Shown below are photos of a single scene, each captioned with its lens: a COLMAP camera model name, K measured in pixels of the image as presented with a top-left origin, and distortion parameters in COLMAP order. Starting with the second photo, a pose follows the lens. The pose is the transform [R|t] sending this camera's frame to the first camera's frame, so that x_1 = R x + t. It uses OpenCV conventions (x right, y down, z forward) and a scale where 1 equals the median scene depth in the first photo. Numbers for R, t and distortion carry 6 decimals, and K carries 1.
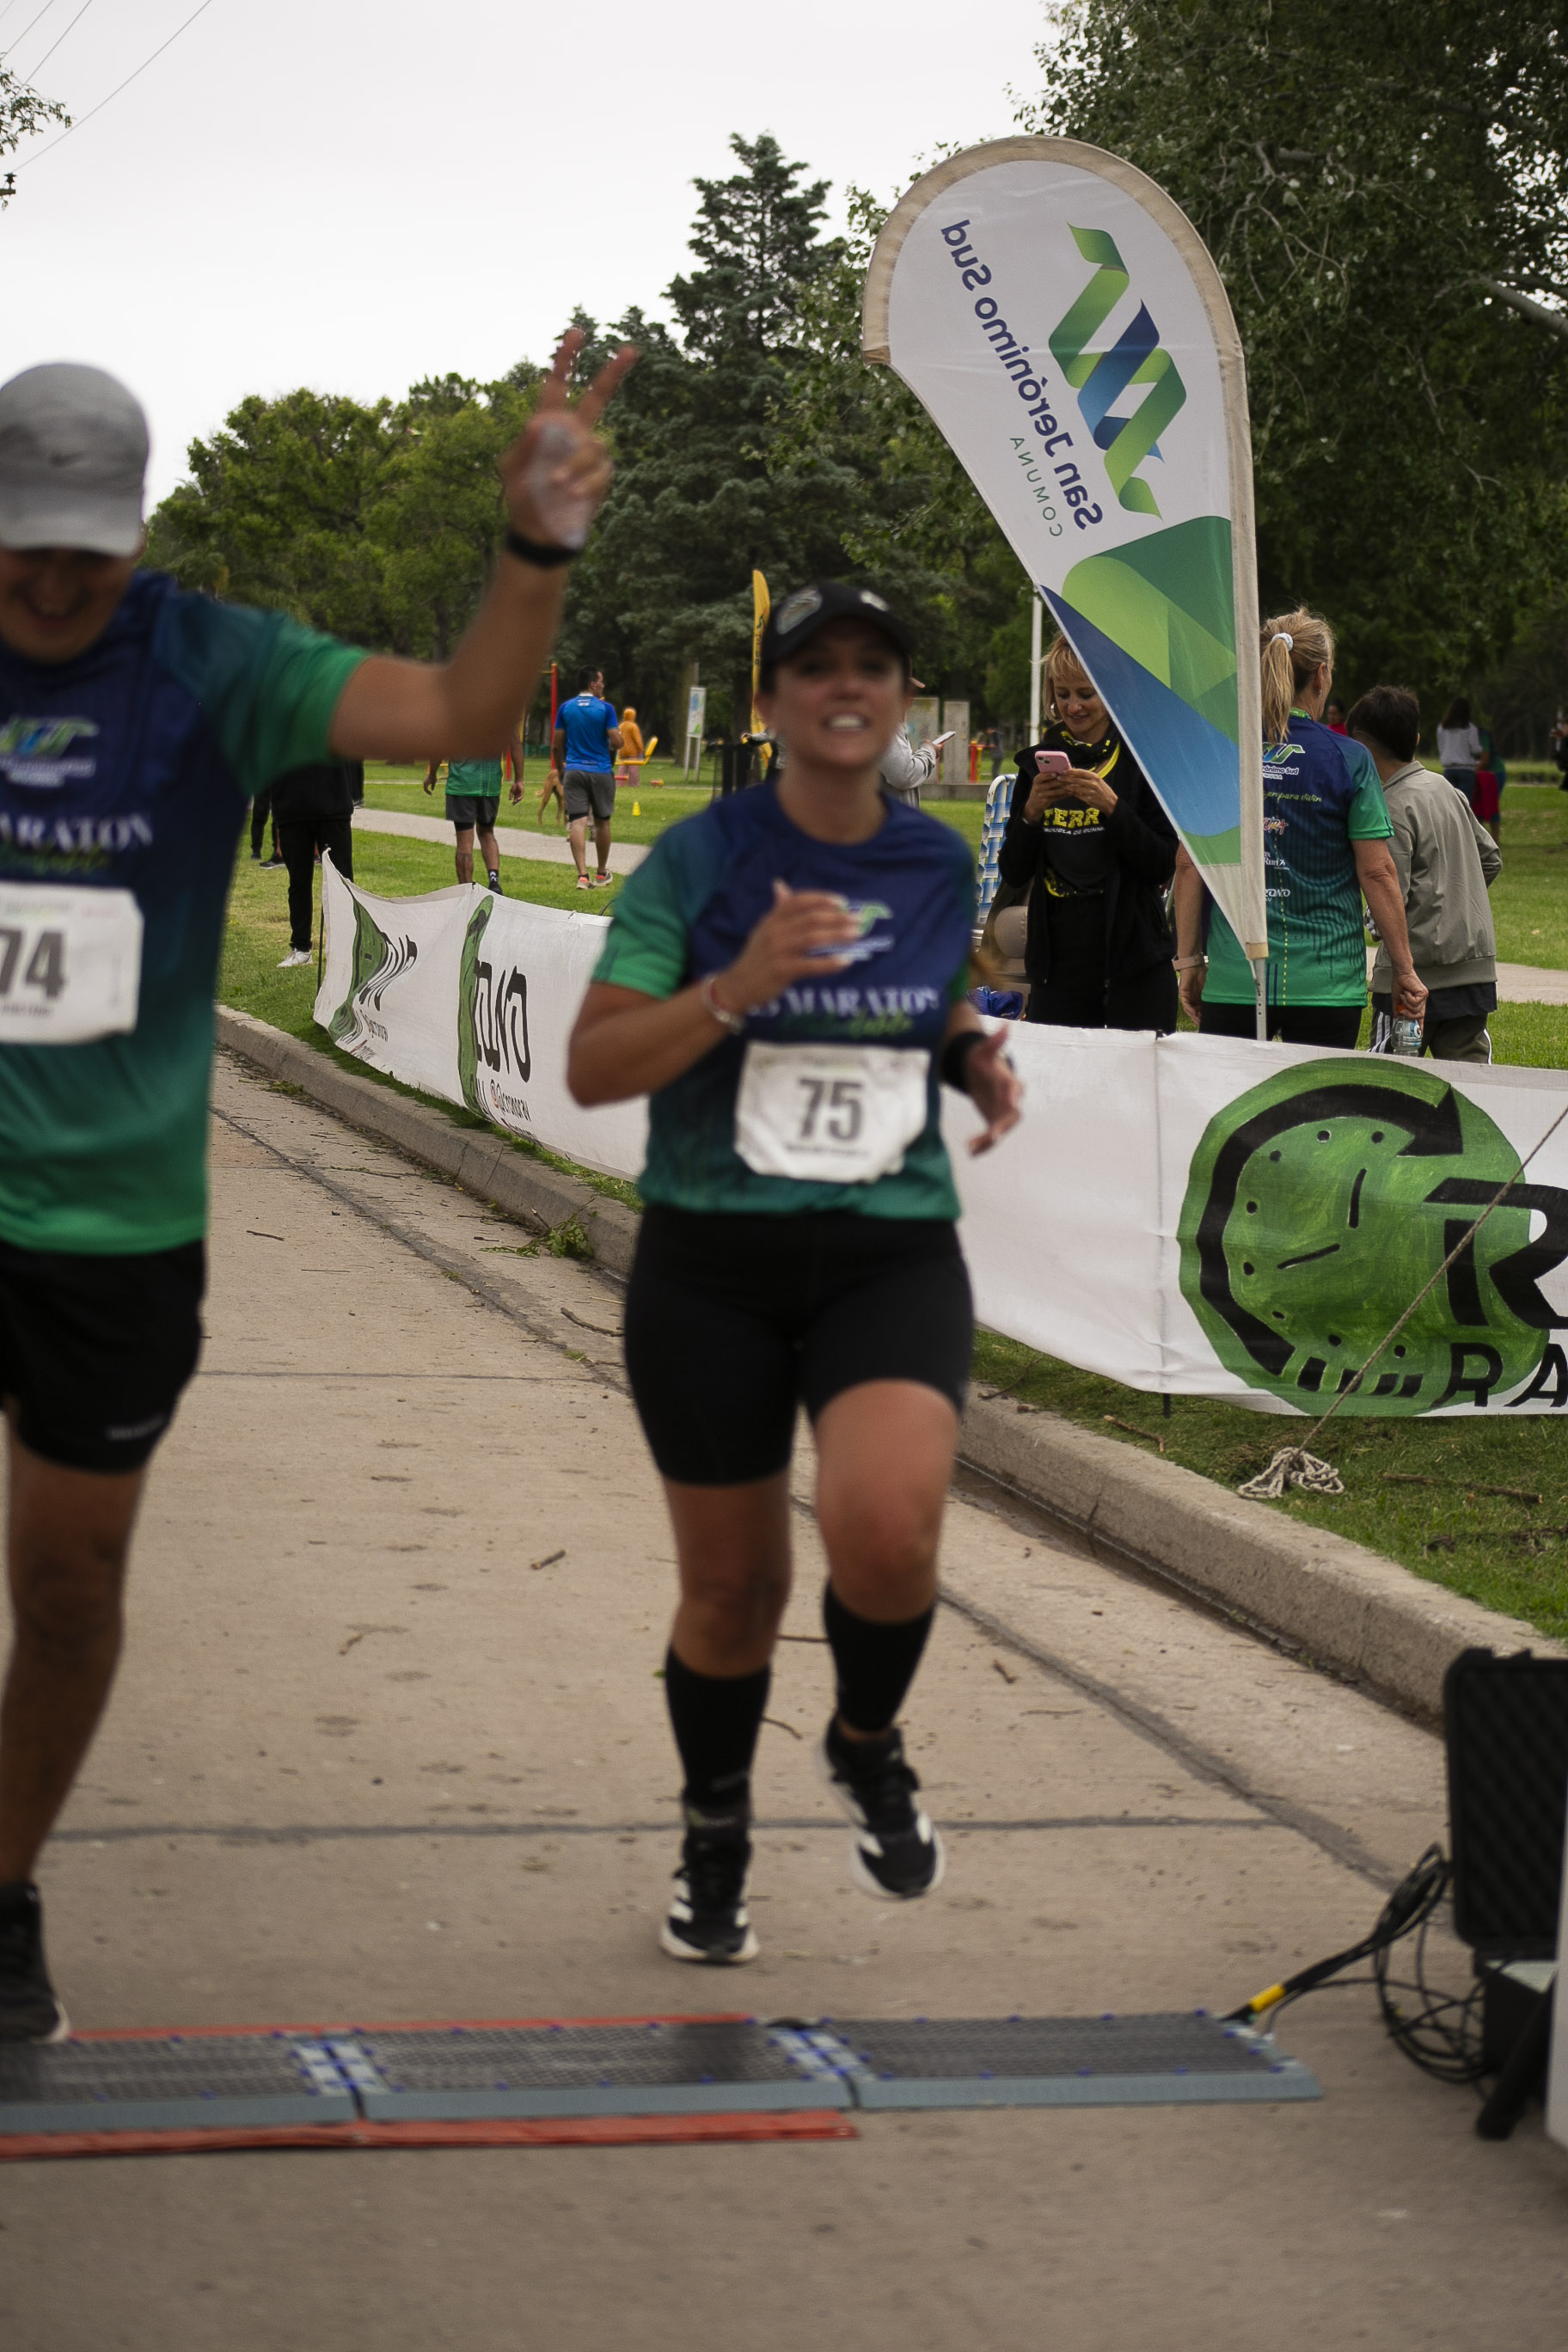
lens RADIAL K [[5467.1, 0, 784.0], [0, 5467.1, 1176.0], [0, 0, 1]] dist [-0.048476, 0.422147]
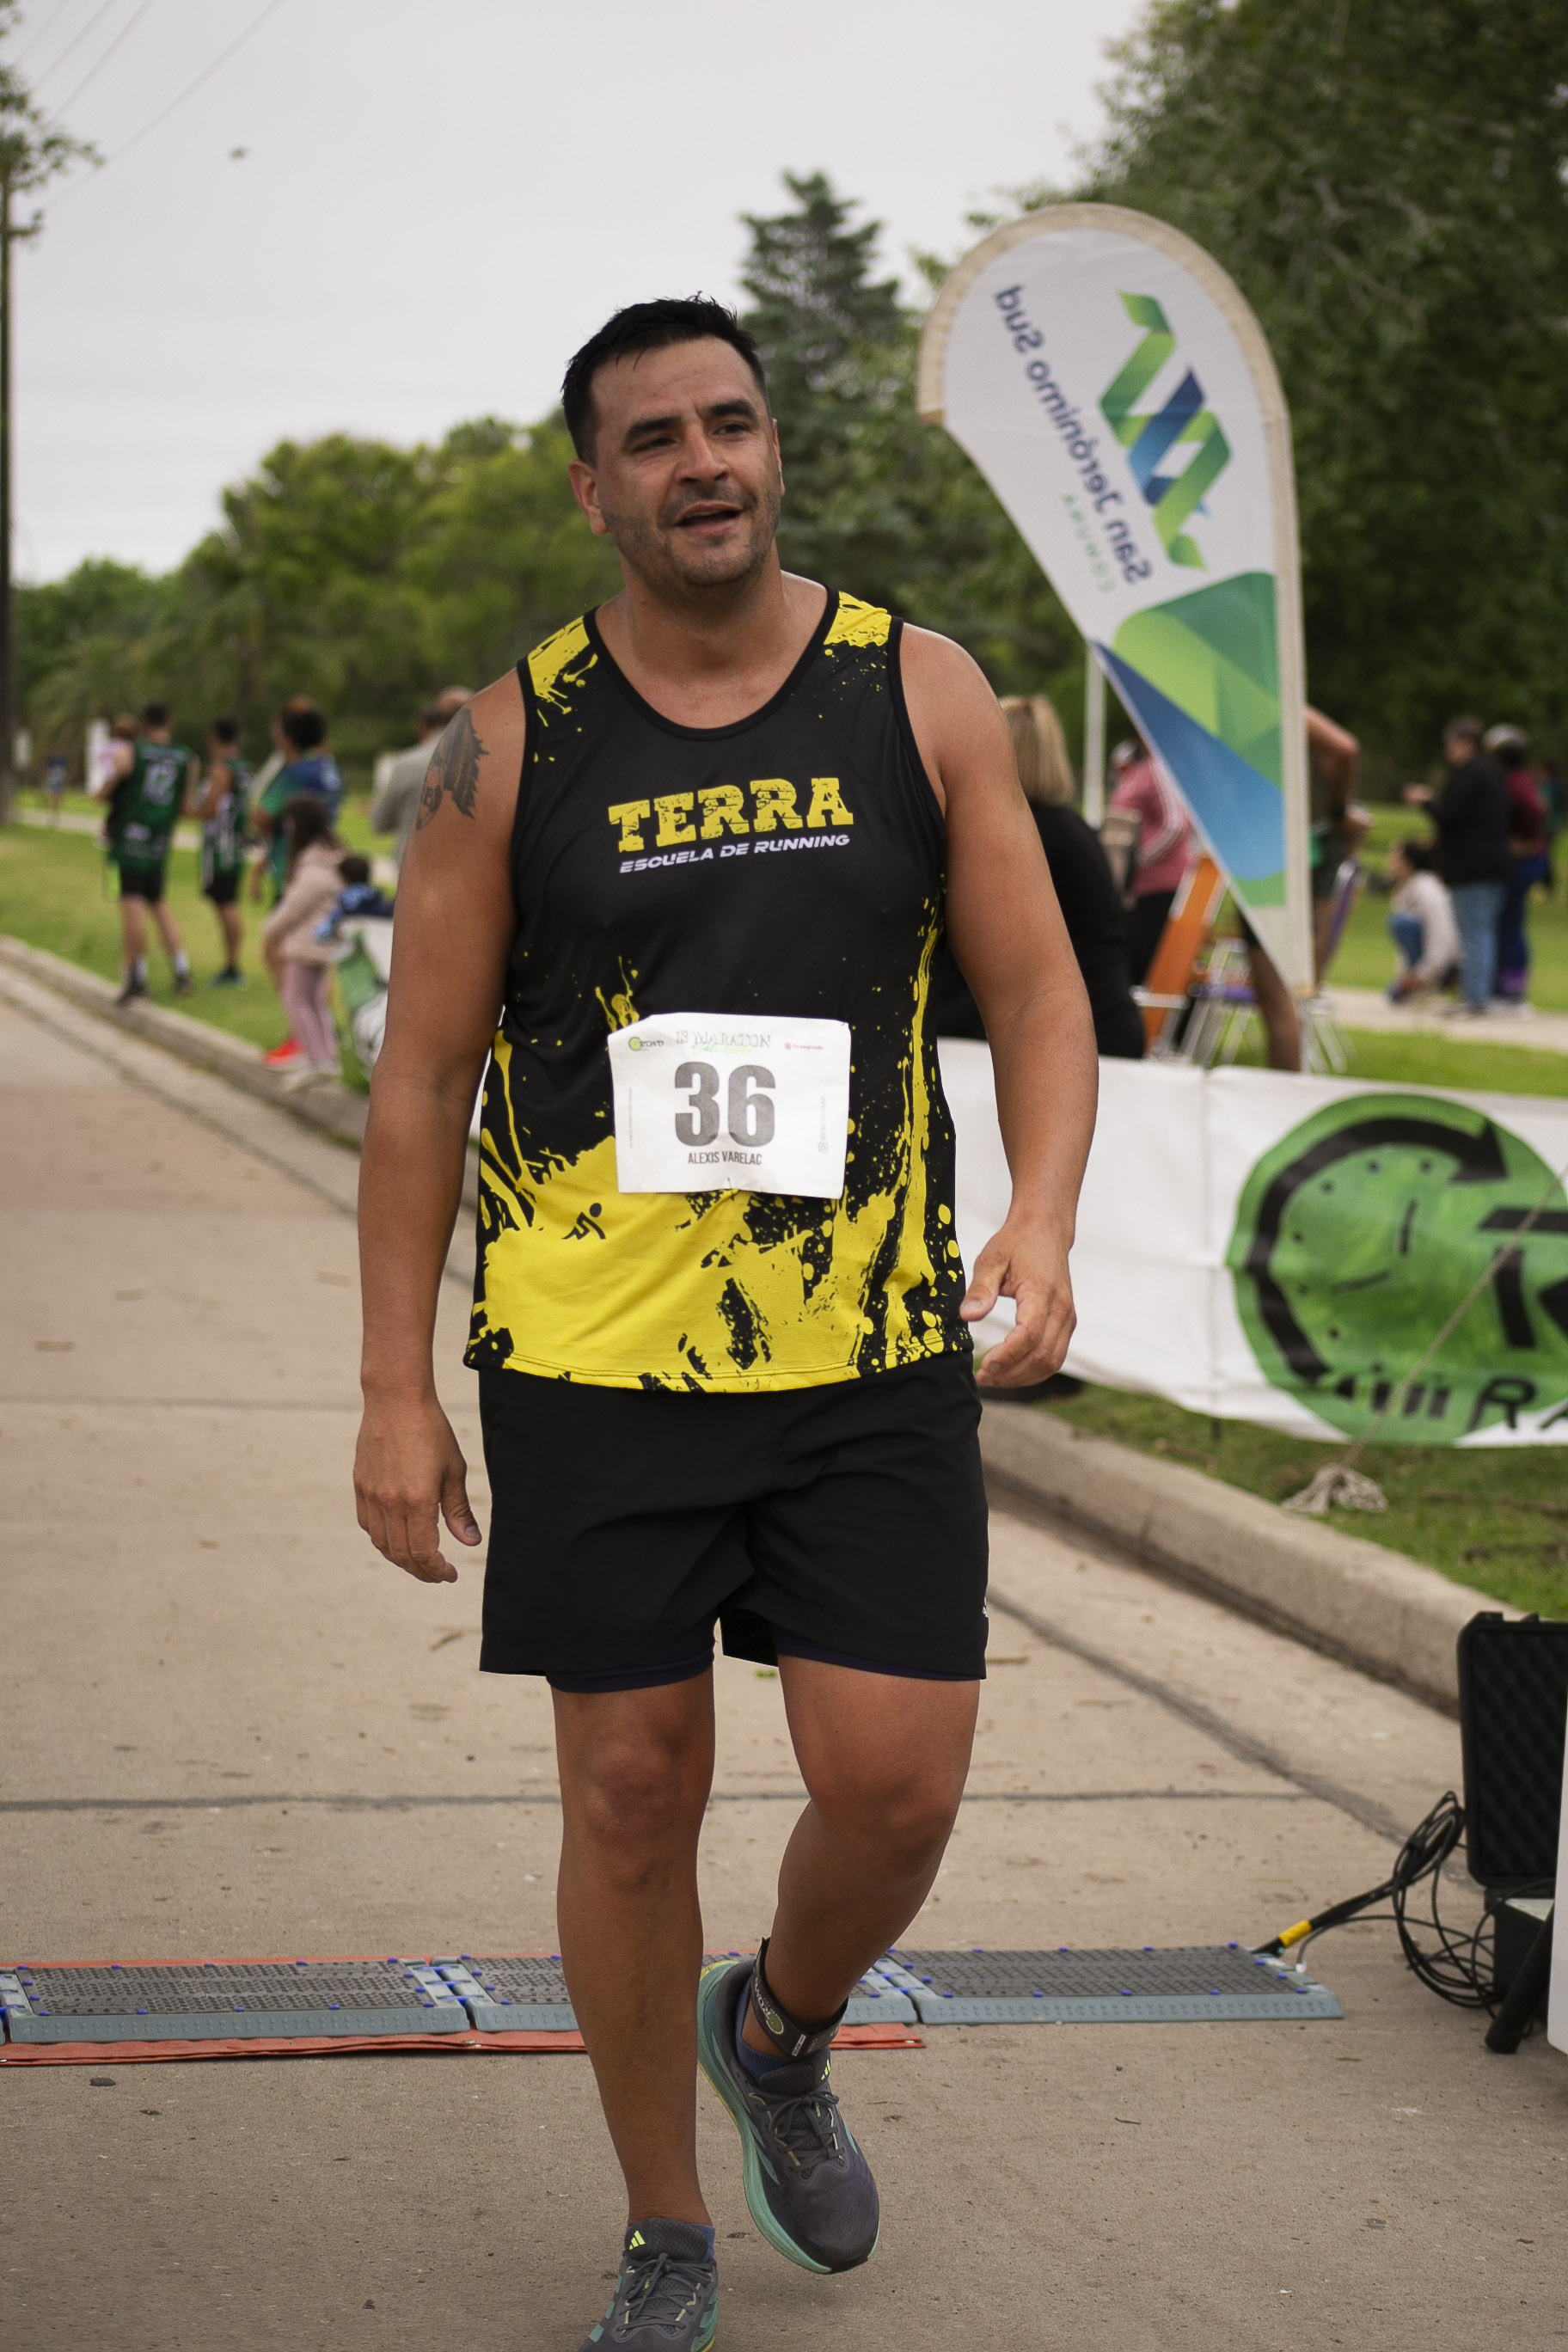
lens RADIAL K [[5819.6, 0, 784.0], [0, 5819.6, 1176.0], [0, 0, 1]] dist [-0.016847, 0.838444]
pose [[0.999966, -0.001663, -0.008121, -0.003320], [0.001546, 0.999895, -0.014387, 0.011793], [0.008144, 0.014374, 0.999864, -0.125507]]
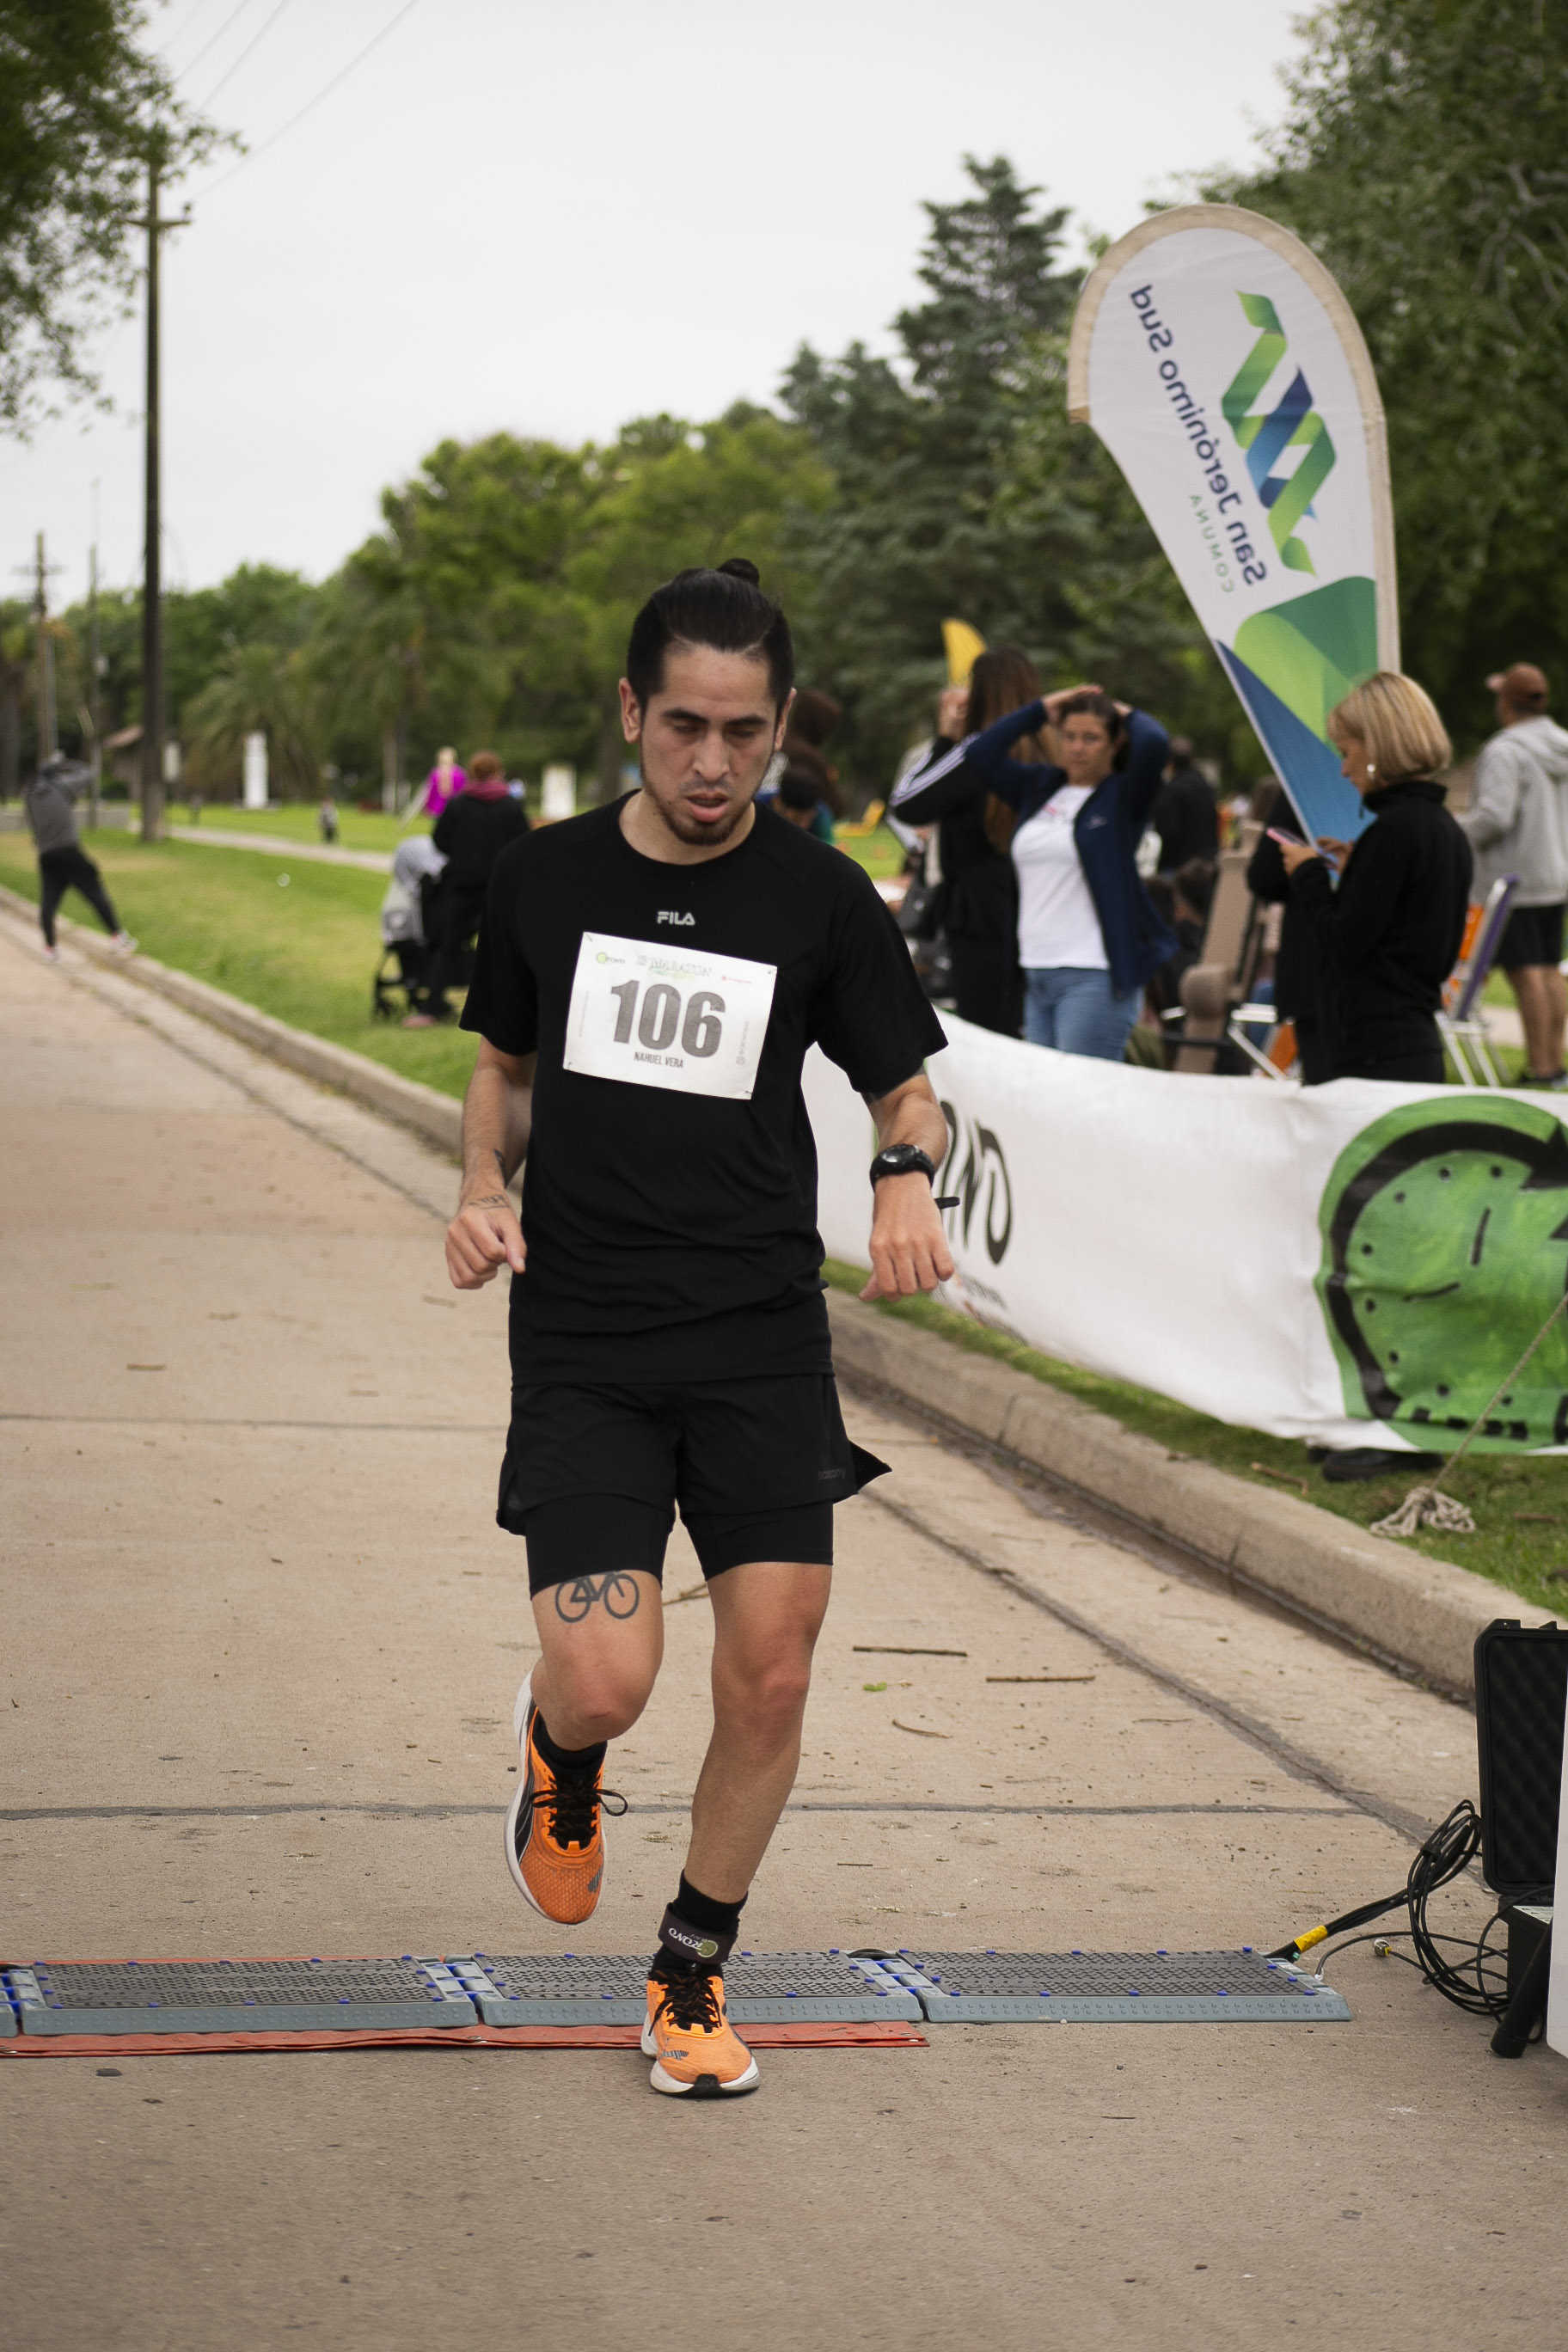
lens RADIAL K [[6161.9, 0, 787.3], [0, 6161.9, 1131.7], [0, 0, 1]] dist [0.083300, 0.717937]
pose [[0.999019, -0.000911, -0.044271, 0.028766], [-0.000311, 0.999619, -0.027584, 0.017292], [0.044279, 0.027571, 0.998639, -0.184105]]
